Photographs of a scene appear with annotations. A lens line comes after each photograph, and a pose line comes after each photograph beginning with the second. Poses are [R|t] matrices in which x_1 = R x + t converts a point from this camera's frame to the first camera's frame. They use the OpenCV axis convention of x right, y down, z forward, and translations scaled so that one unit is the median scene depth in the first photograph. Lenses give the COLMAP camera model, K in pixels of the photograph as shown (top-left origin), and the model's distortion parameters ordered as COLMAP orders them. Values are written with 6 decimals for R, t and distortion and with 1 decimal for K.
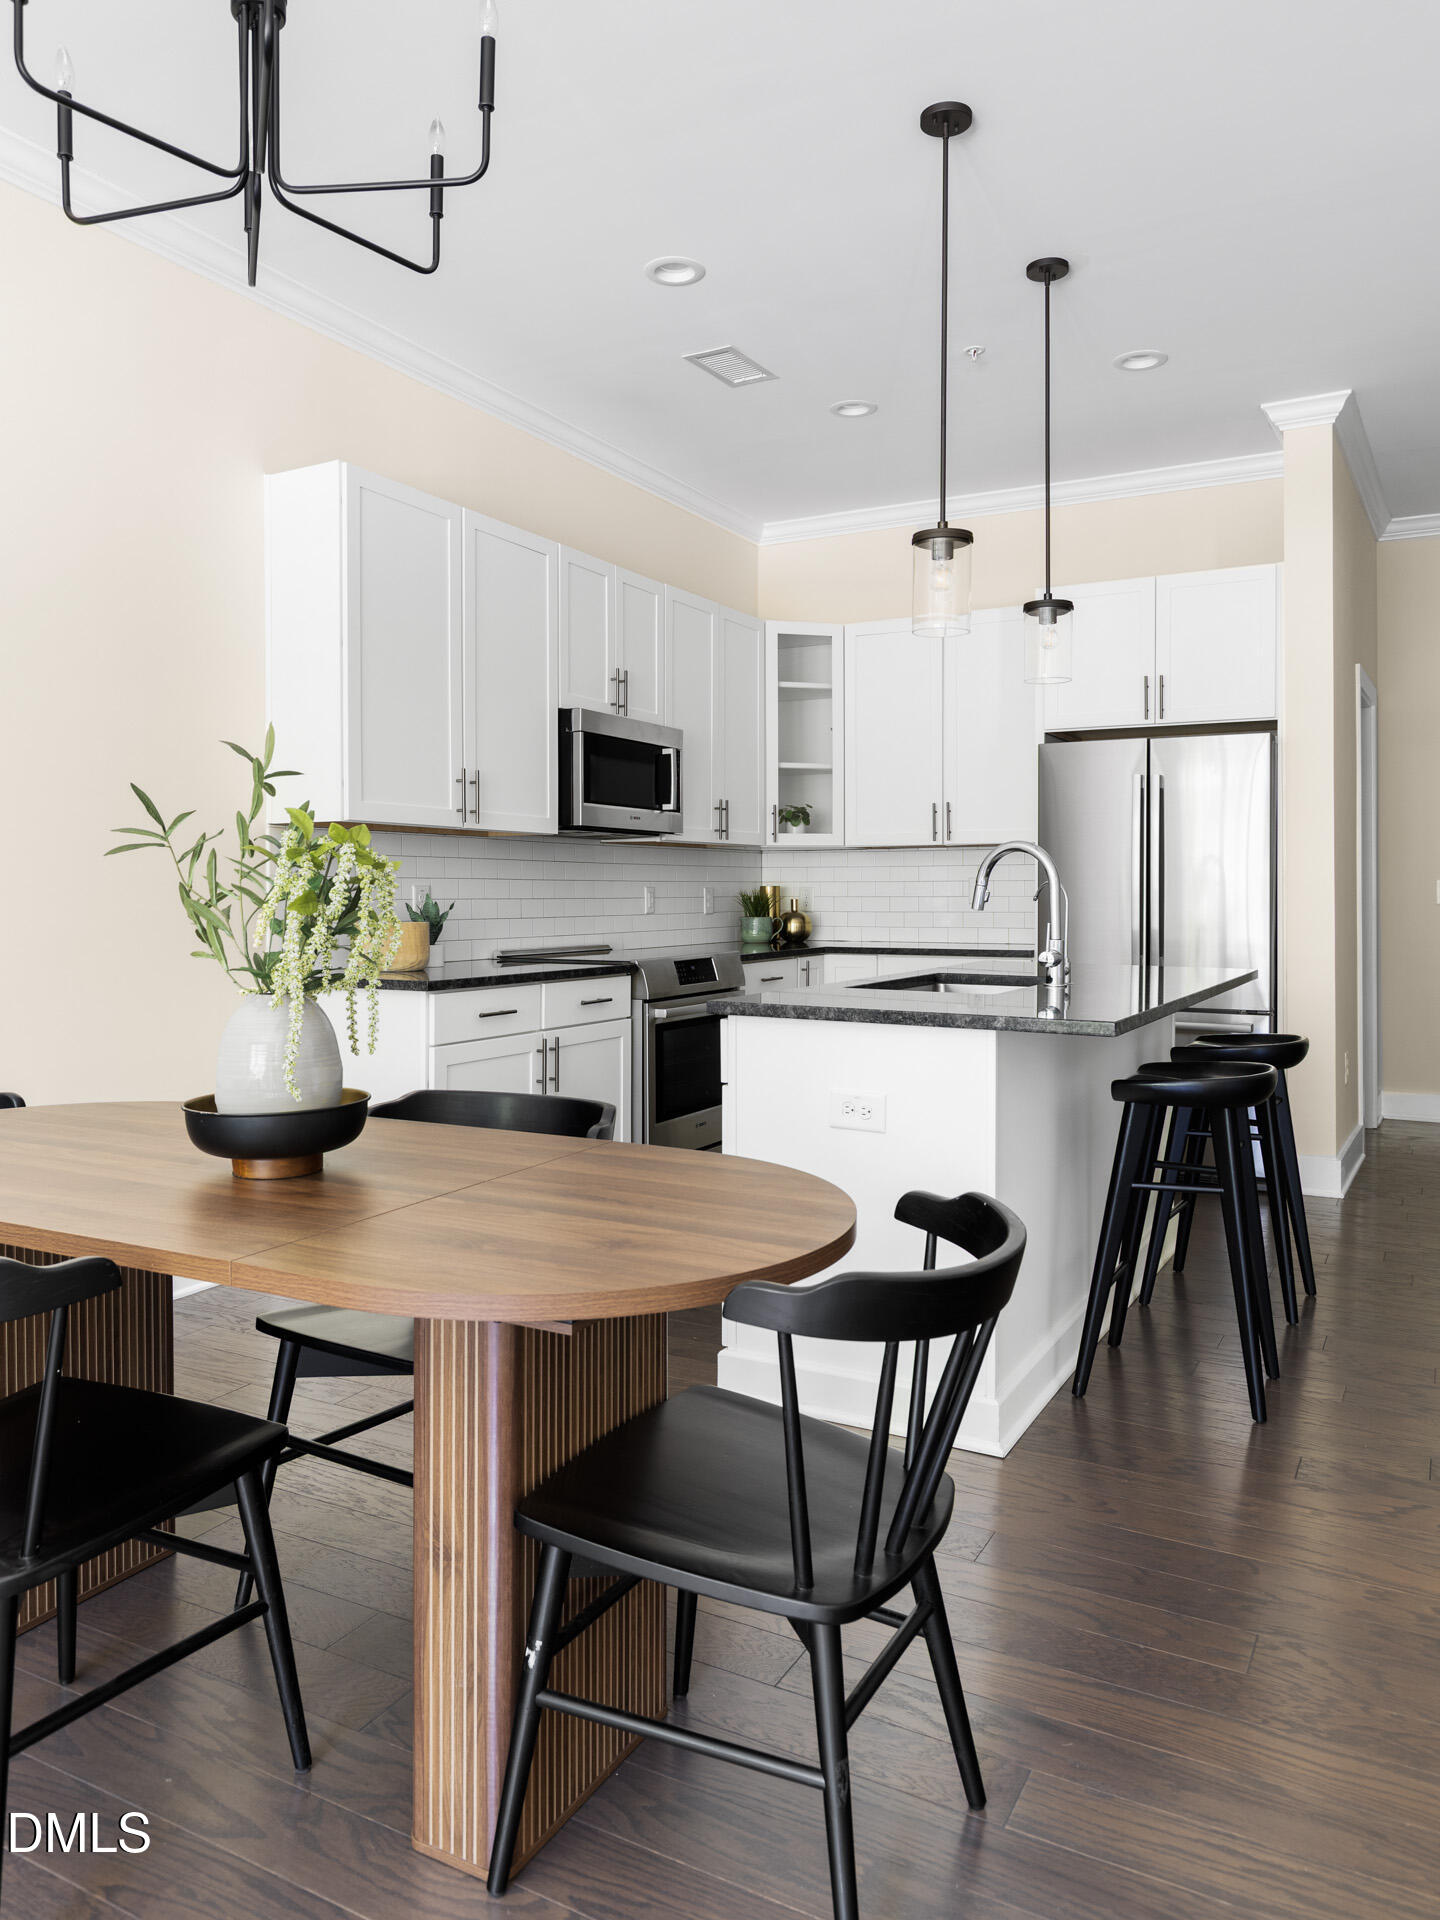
lens RADIAL K [[1385.0, 0, 702.3], [0, 1385.0, 922.0], [0, 0, 1]] dist [0.001459, -0.003858]
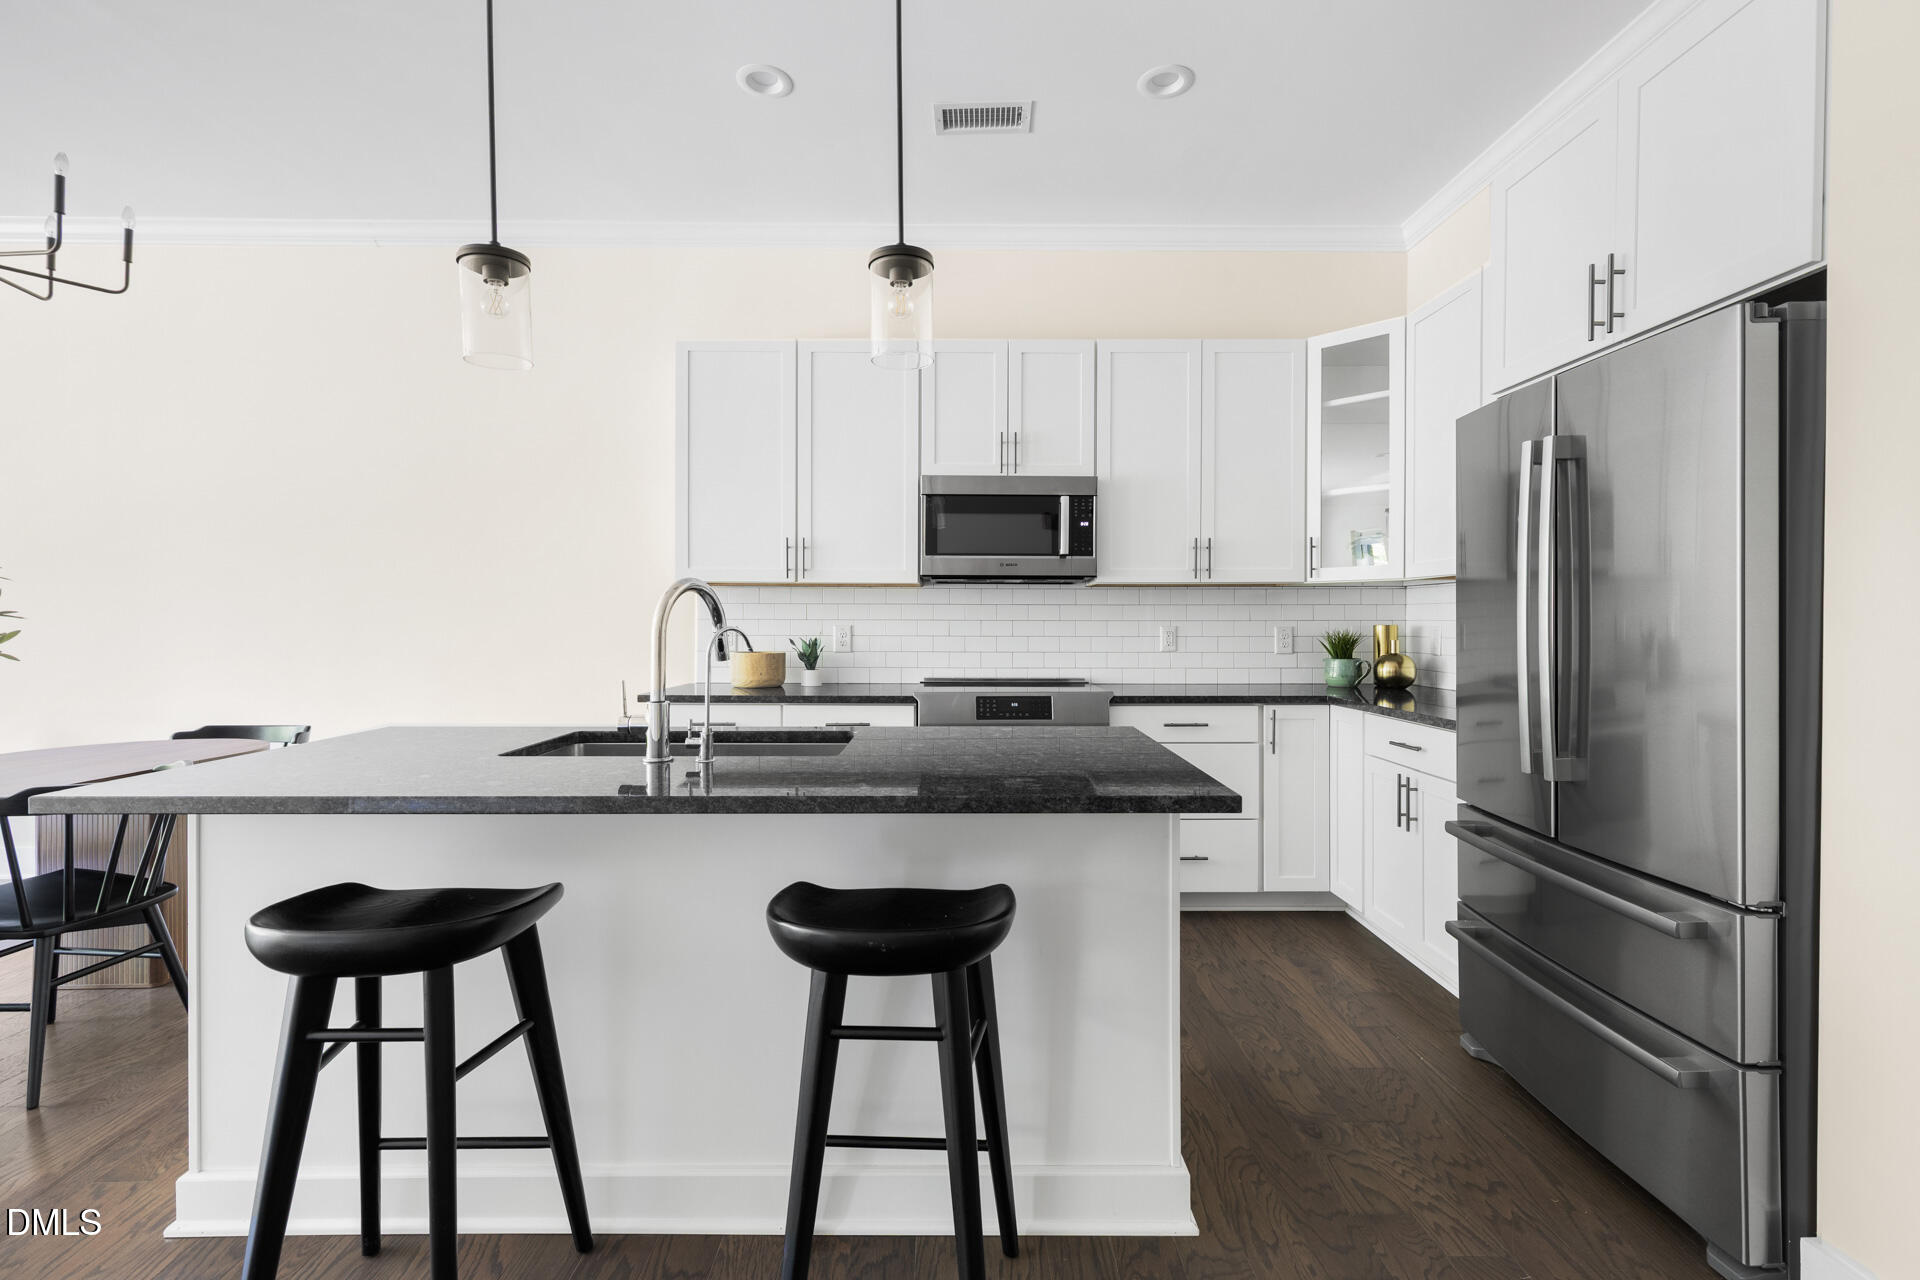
lens RADIAL K [[868.5, 0, 957.2], [0, 868.5, 632.2], [0, 0, 1]] dist [0.012055, -0.002030]
pose [[0.489433, 0.011510, -0.871965, 0.522916], [-0.020772, 0.999783, 0.001538, -0.021002], [0.871793, 0.017360, 0.489566, 0.610756]]
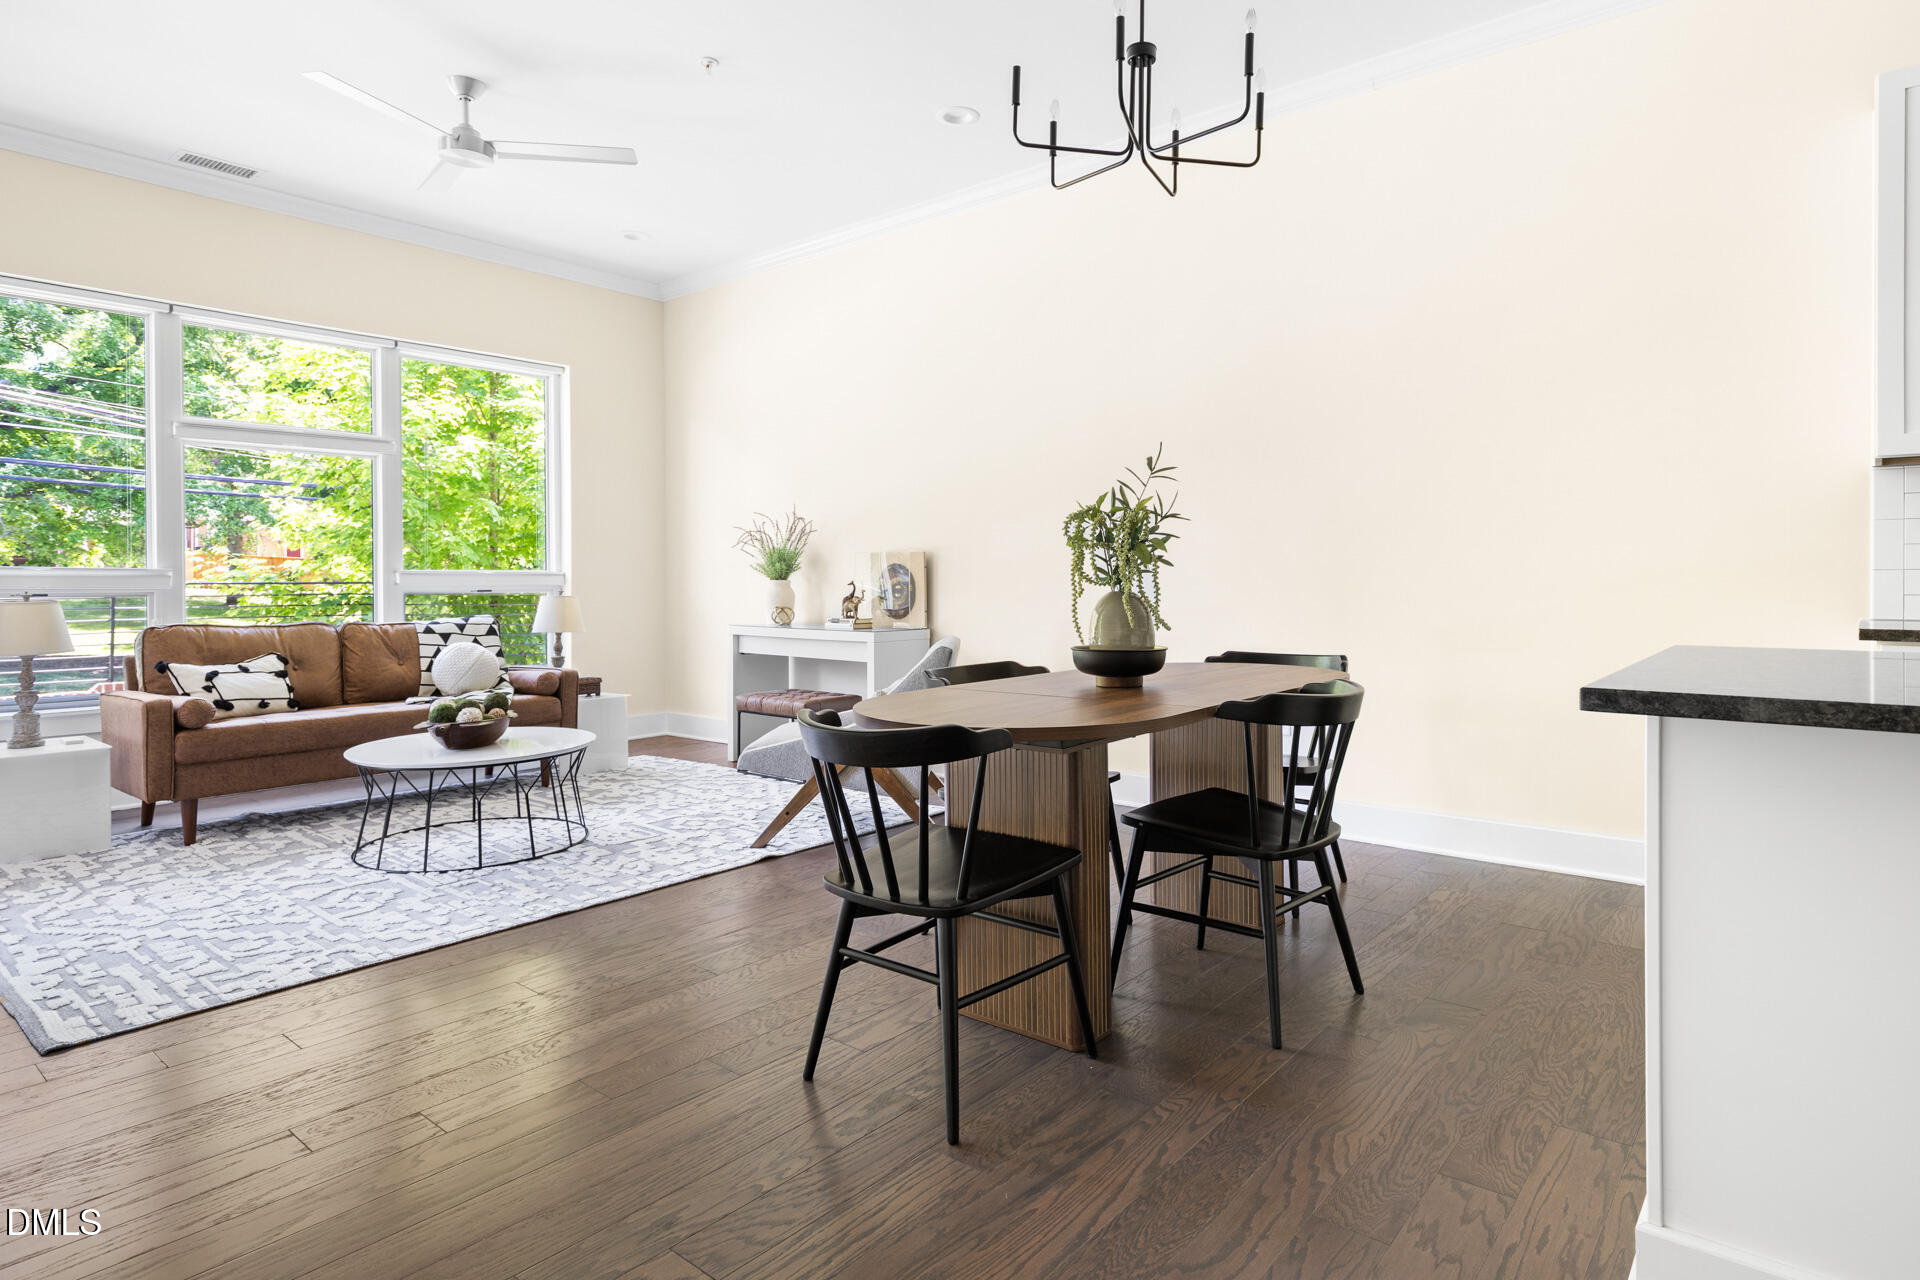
lens RADIAL K [[1049.0, 0, 976.6], [0, 1049.0, 586.4], [0, 0, 1]] dist [-0.002345, 0.003400]
pose [[-0.184700, 0.008435, -0.982759, 0.417388], [-0.017984, 0.999767, 0.011961, 0.012225], [0.982630, 0.019884, -0.184505, 0.400153]]
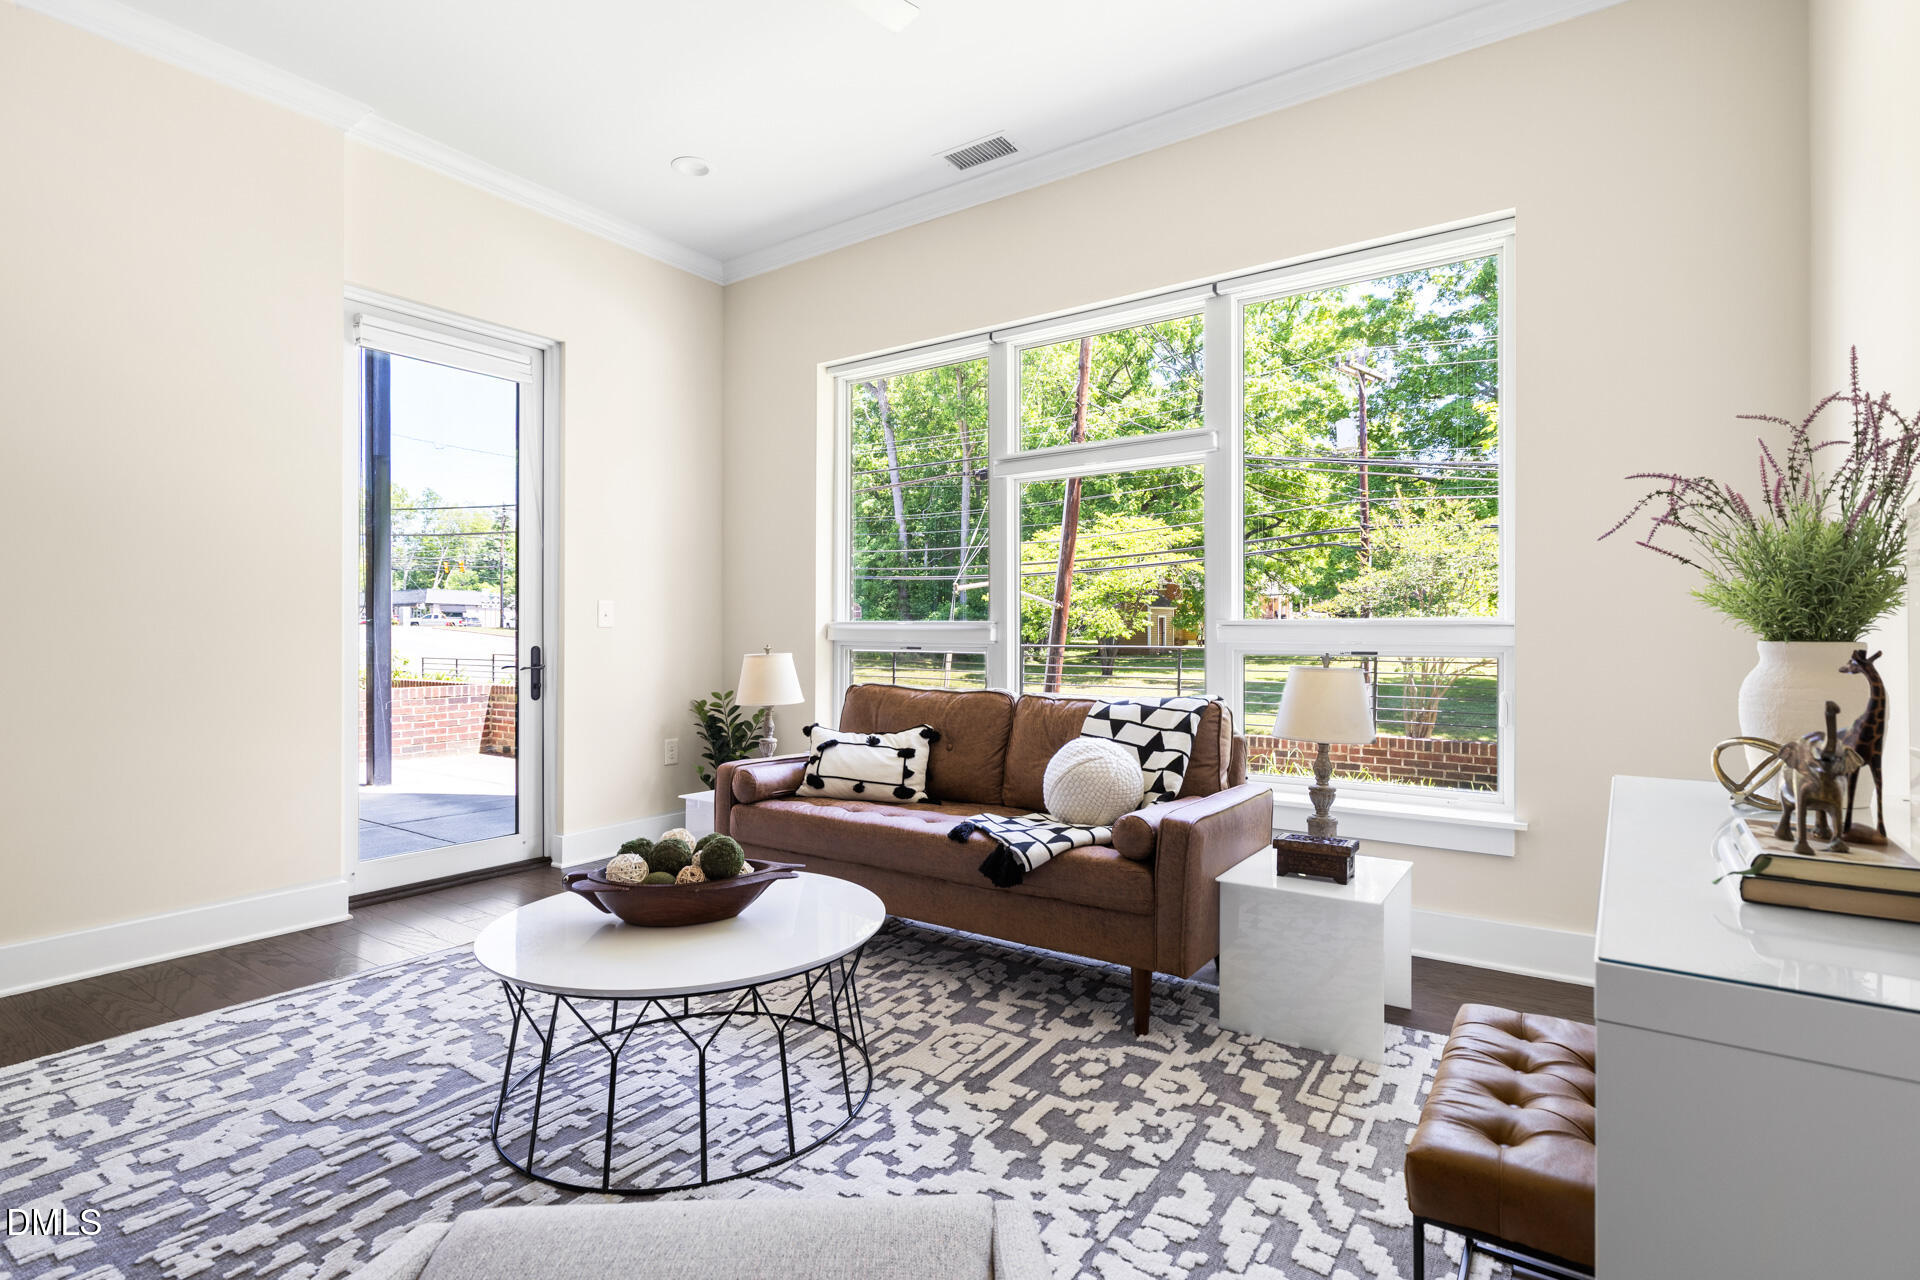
lens RADIAL K [[944.9, 0, 962.7], [0, 944.9, 625.4], [0, 0, 1]] dist [0.001983, 0.000336]
pose [[-0.995220, 0.001235, 0.097646, -0.429256], [0.002622, 0.999897, 0.014077, 0.013178], [-0.097619, 0.014266, -0.995122, 0.288249]]
